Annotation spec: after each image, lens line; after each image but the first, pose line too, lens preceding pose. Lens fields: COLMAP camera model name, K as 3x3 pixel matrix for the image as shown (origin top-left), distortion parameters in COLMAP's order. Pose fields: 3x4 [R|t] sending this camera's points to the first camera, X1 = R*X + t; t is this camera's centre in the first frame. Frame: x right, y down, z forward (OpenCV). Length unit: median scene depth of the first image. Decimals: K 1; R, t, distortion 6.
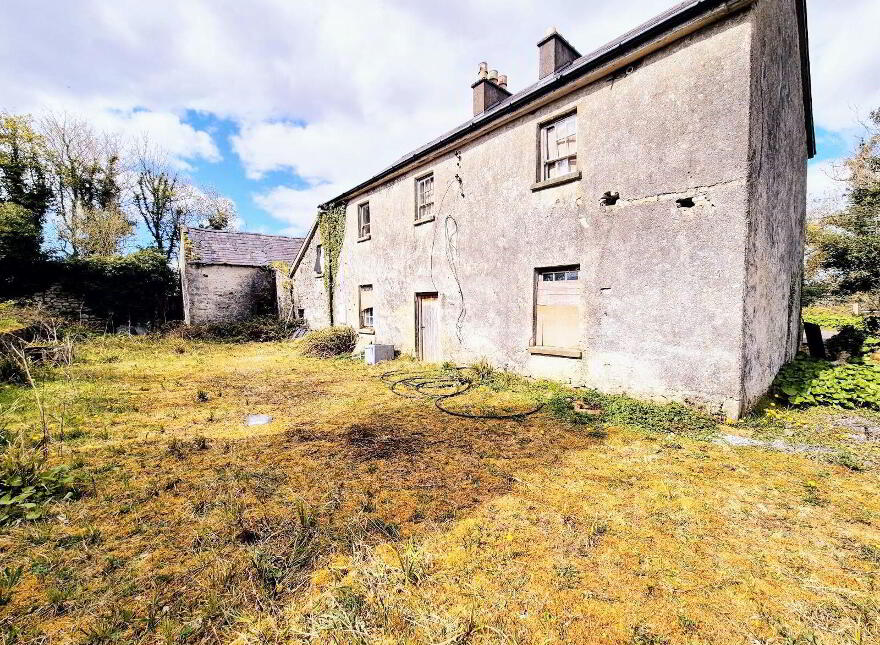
lens RADIAL K [[358.5, 0, 440.0], [0, 358.5, 322.5], [0, 0, 1]] dist [0.000456, 0.000168]
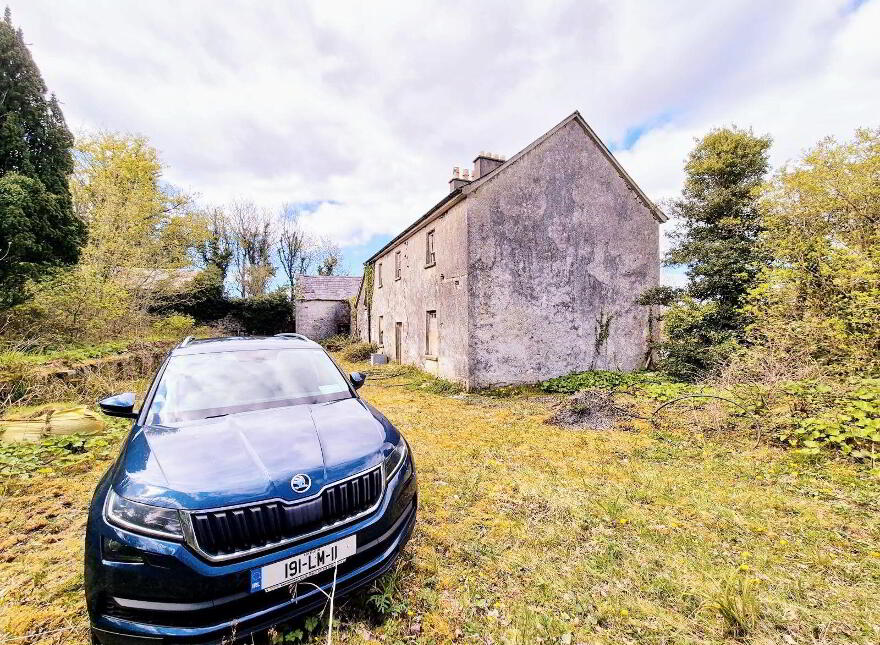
lens RADIAL K [[364.0, 0, 440.0], [0, 364.0, 322.5], [0, 0, 1]] dist [-0.000174, 0.000149]
pose [[0.951765, 0.001219, -0.306825, 0.492341], [-0.017364, 0.998604, -0.049894, -0.002212], [0.306335, 0.052815, 0.950457, -0.392460]]
